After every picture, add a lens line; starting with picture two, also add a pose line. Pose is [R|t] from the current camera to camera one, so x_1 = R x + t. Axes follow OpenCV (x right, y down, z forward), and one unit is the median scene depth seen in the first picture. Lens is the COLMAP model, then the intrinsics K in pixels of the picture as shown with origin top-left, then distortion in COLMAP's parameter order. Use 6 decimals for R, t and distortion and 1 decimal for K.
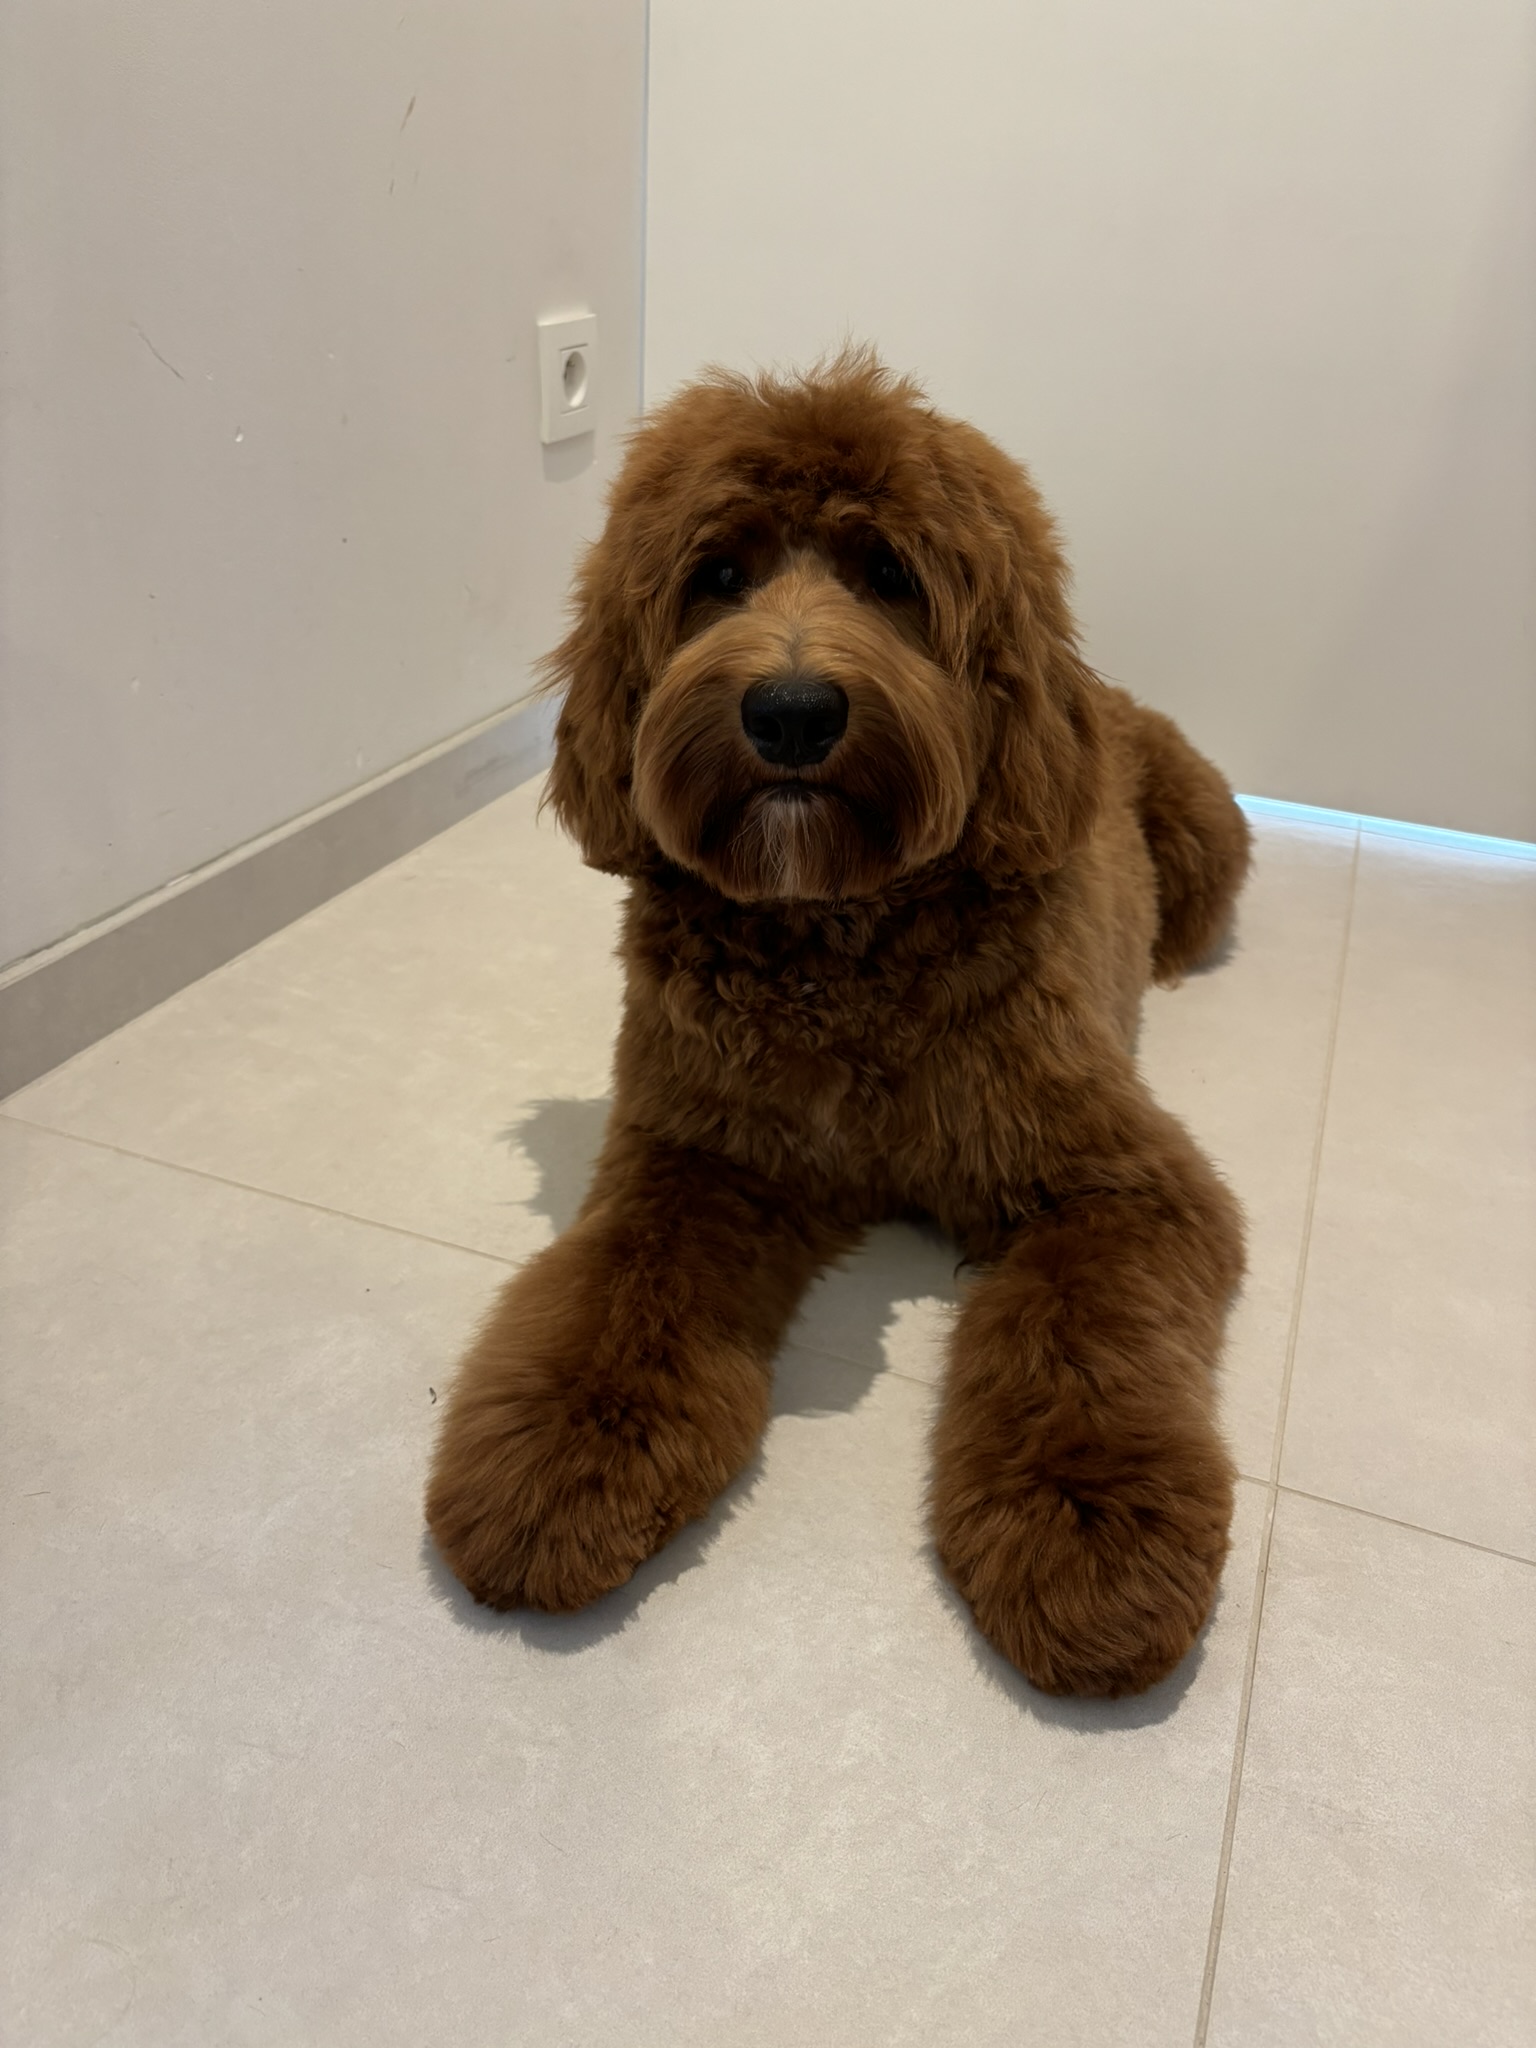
lens RADIAL K [[1581.4, 0, 763.5], [0, 1581.4, 1023.8], [0, 0, 1]] dist [0.029681, -0.038253]
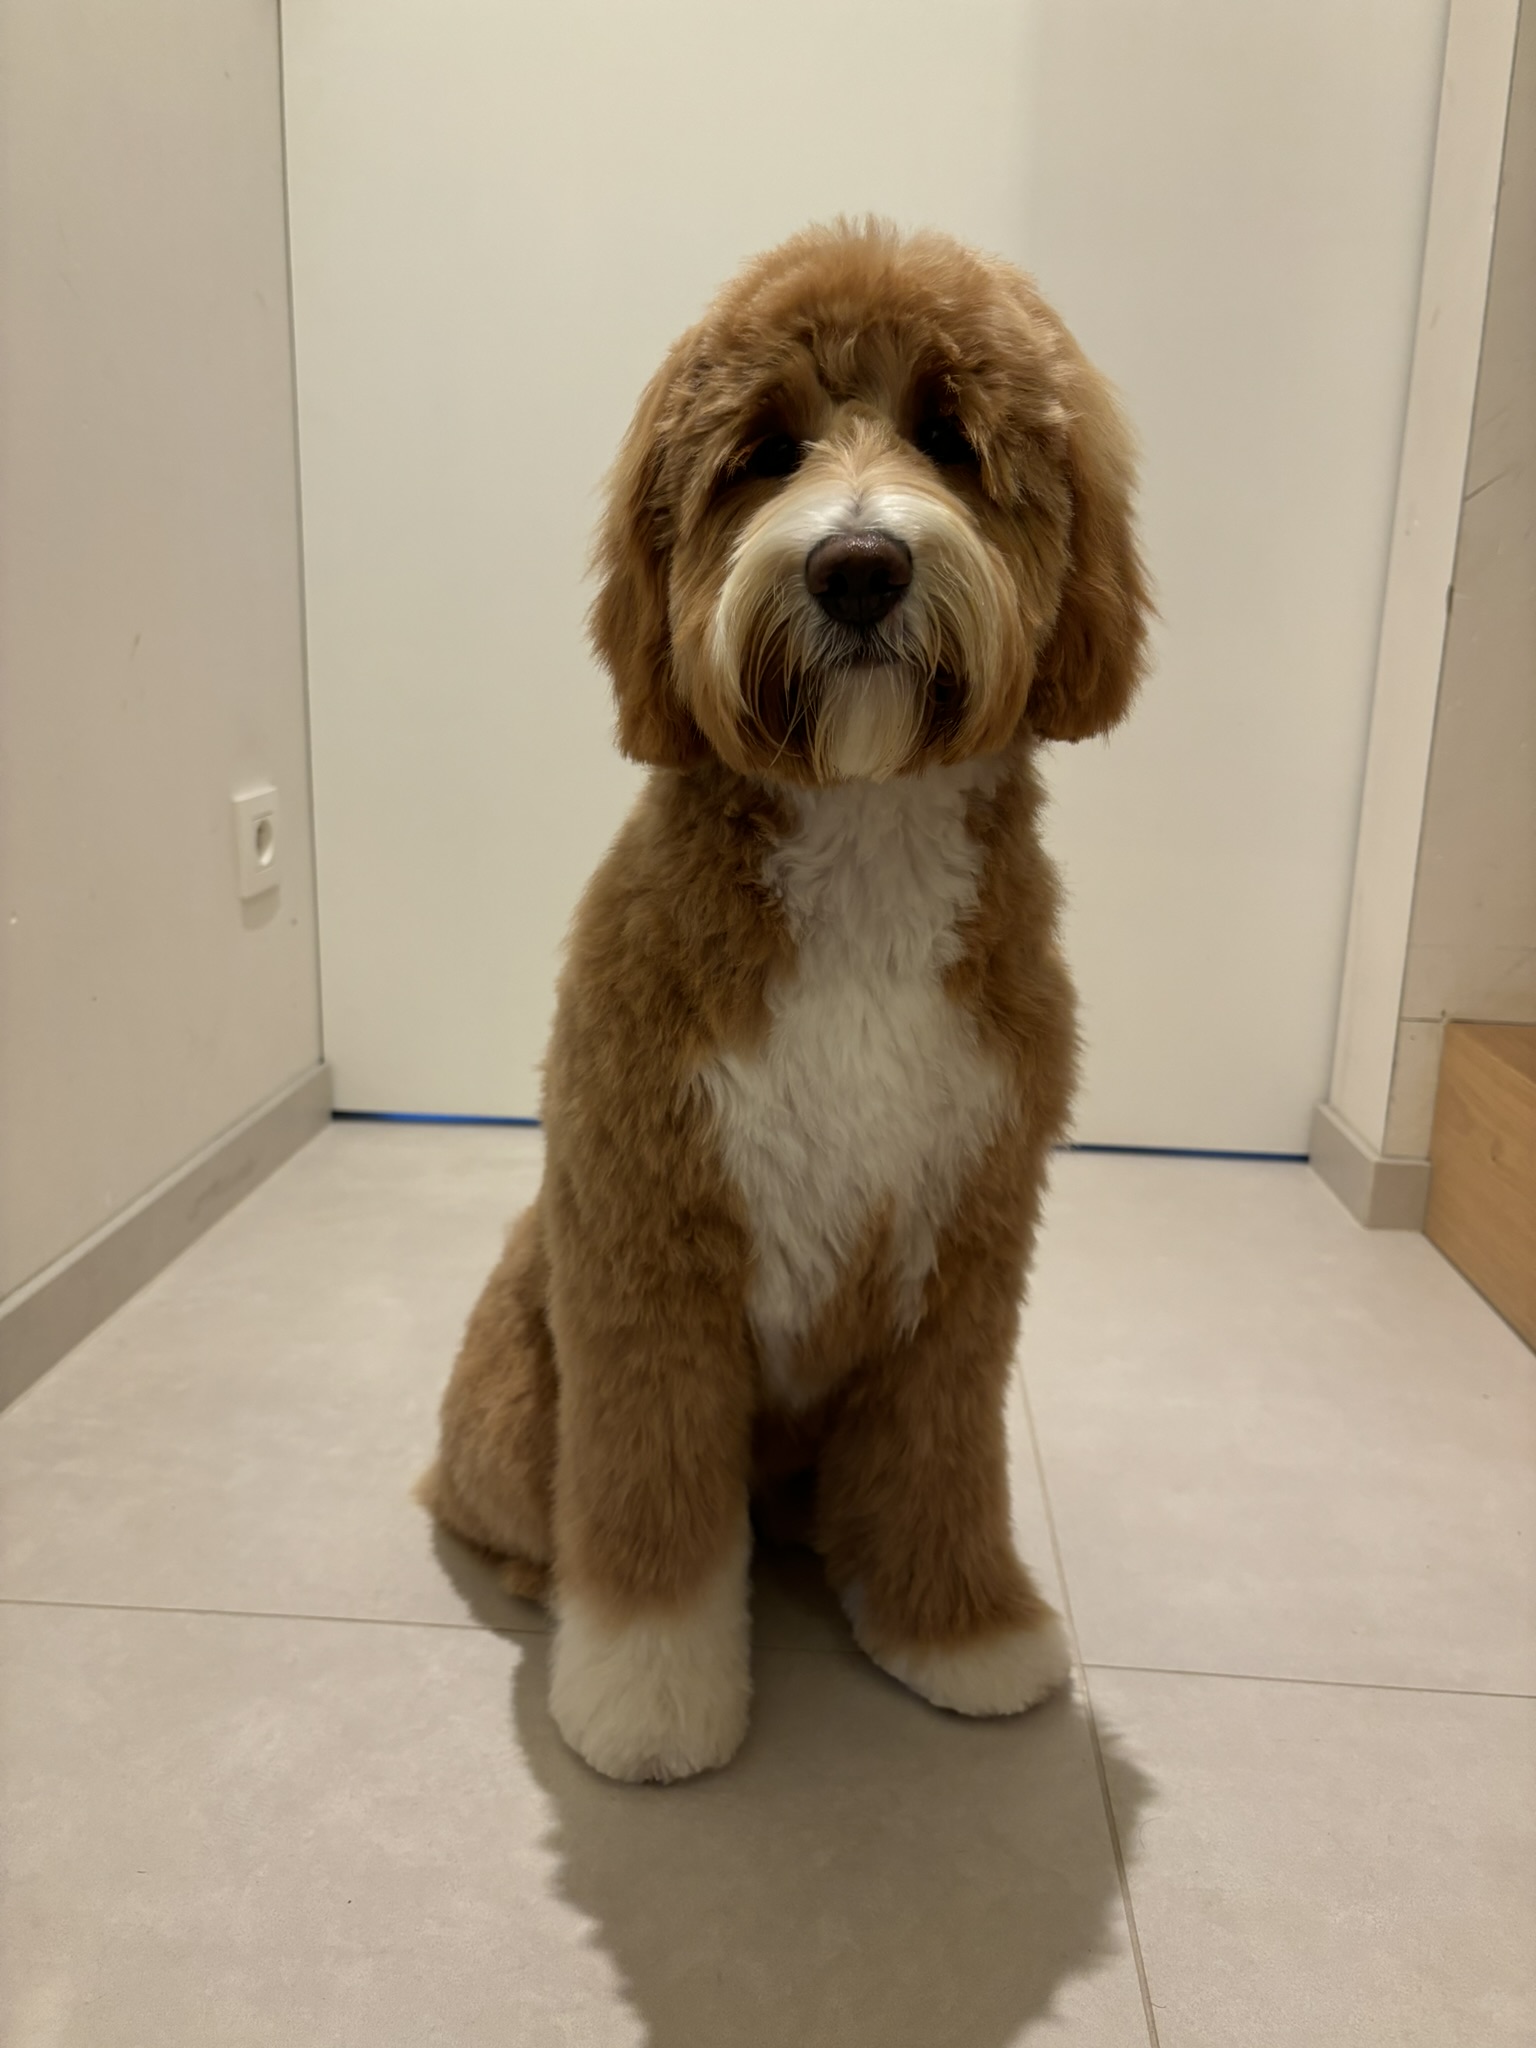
lens RADIAL K [[1581.4, 0, 773.3], [0, 1581.4, 1019.8], [0, 0, 1]] dist [0.029681, -0.038253]
pose [[0.953463, -0.096866, 0.285528, -0.197148], [0.162584, 0.962689, -0.216323, 0.033282], [-0.253920, 0.252678, 0.933637, -0.207267]]
